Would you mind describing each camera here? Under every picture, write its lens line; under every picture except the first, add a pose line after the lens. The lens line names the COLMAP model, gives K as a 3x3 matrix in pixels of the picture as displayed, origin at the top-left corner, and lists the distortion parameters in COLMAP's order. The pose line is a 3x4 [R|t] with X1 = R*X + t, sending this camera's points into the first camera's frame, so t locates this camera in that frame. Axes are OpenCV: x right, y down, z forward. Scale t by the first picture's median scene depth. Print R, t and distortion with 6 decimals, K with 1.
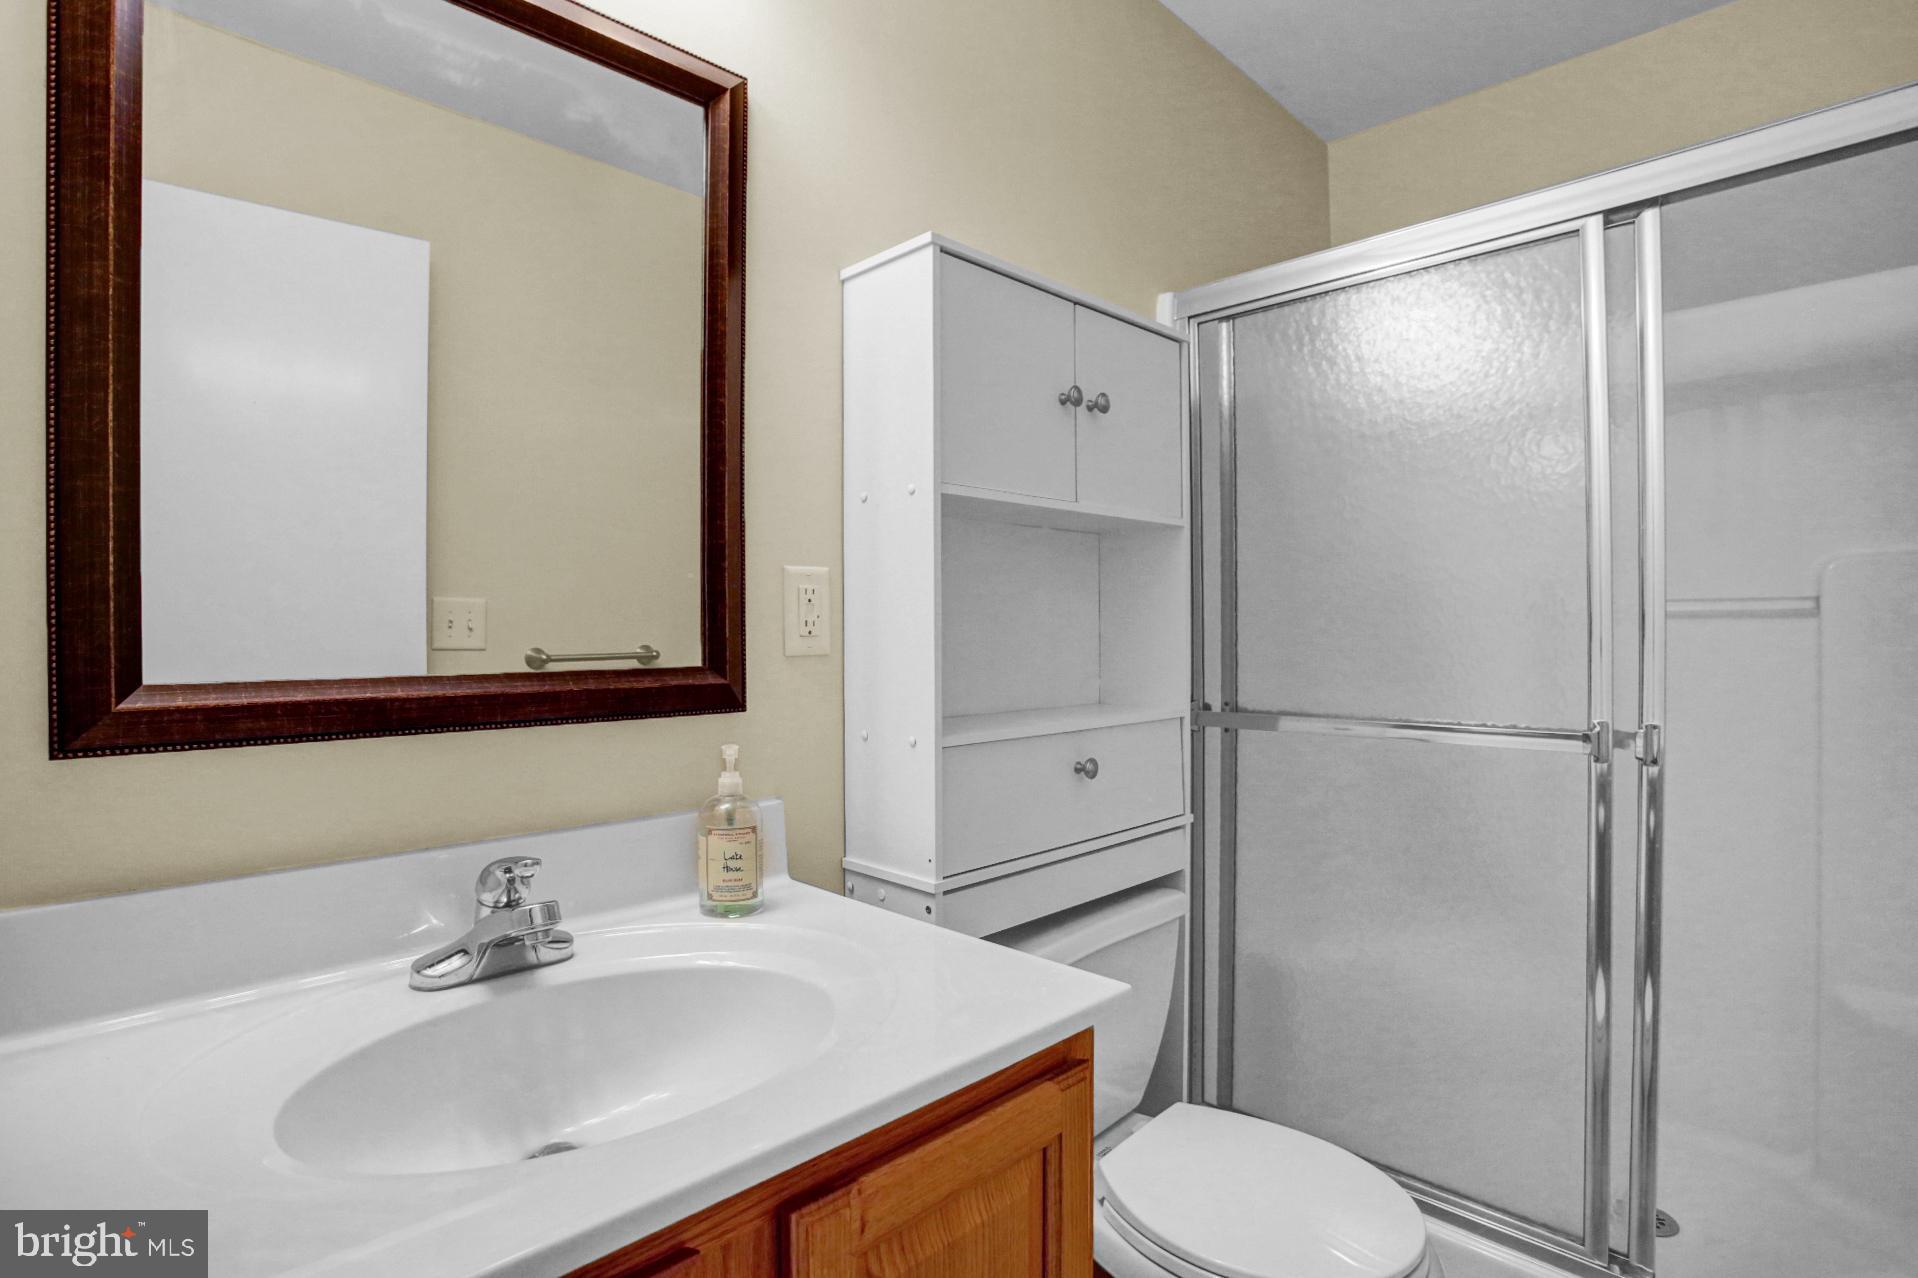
lens RADIAL K [[946.0, 0, 959.0], [0, 946.0, 639.0], [0, 0, 1]] dist [-0.087167, 0.032137]
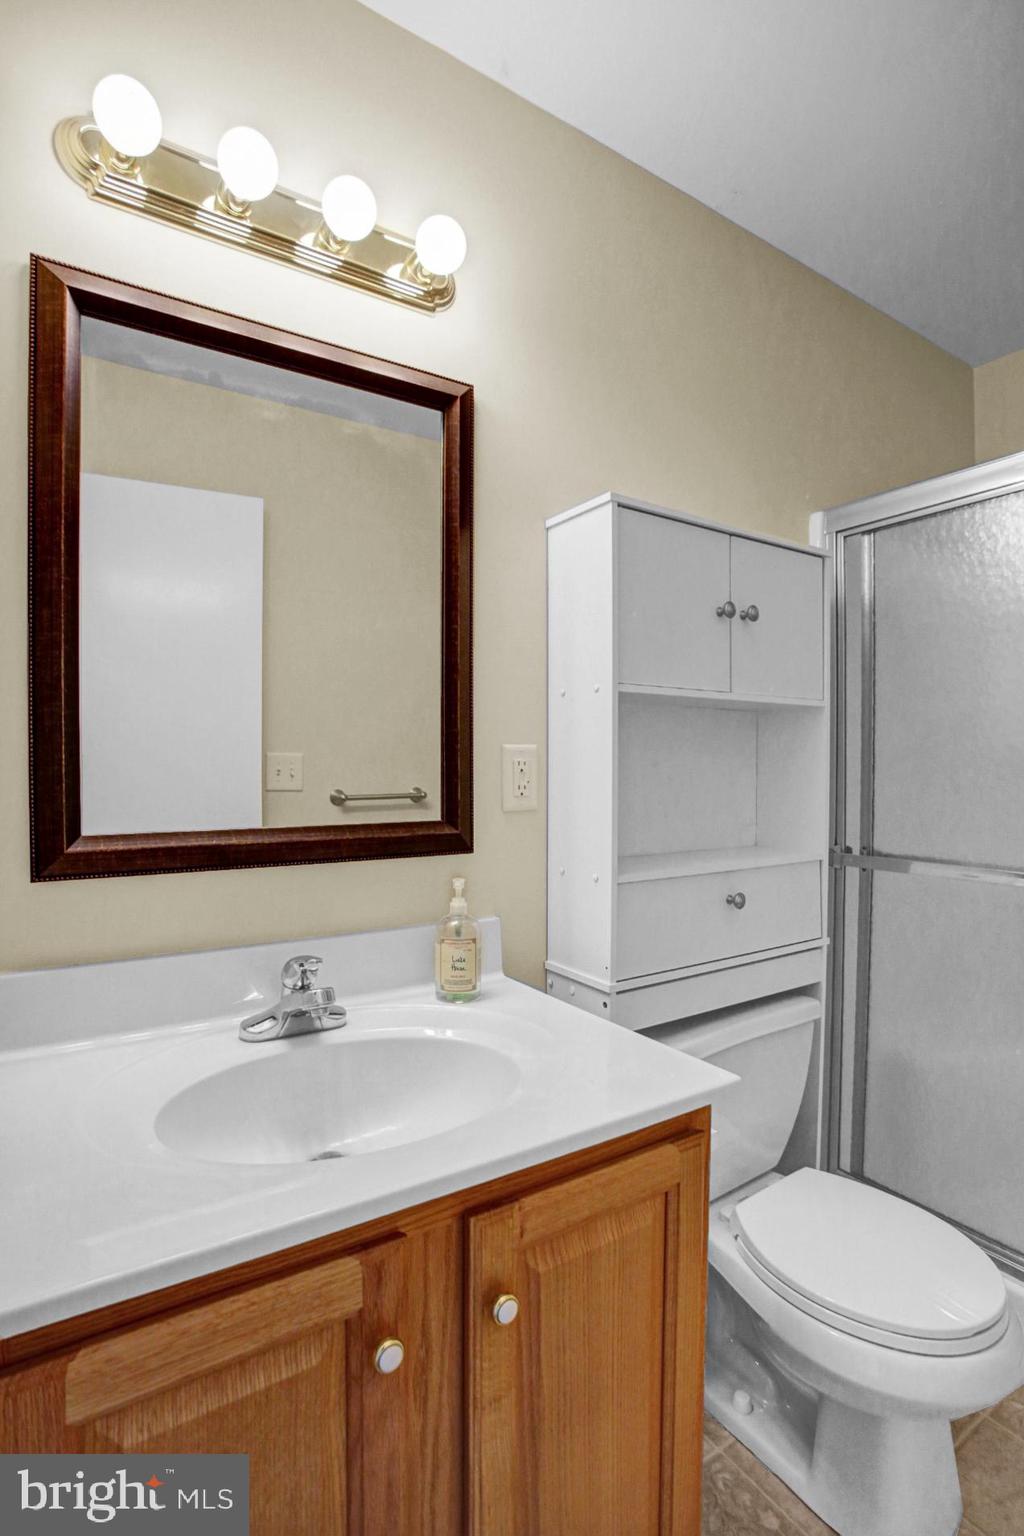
lens RADIAL K [[757.6, 0, 517.8], [0, 757.6, 785.3], [0, 0, 1]] dist [-0.087167, 0.032137]
pose [[0.978460, 0.012963, -0.206027, 0.066895], [-0.008918, 0.999749, 0.020553, -0.046734], [0.206242, -0.018273, 0.978330, -0.065915]]
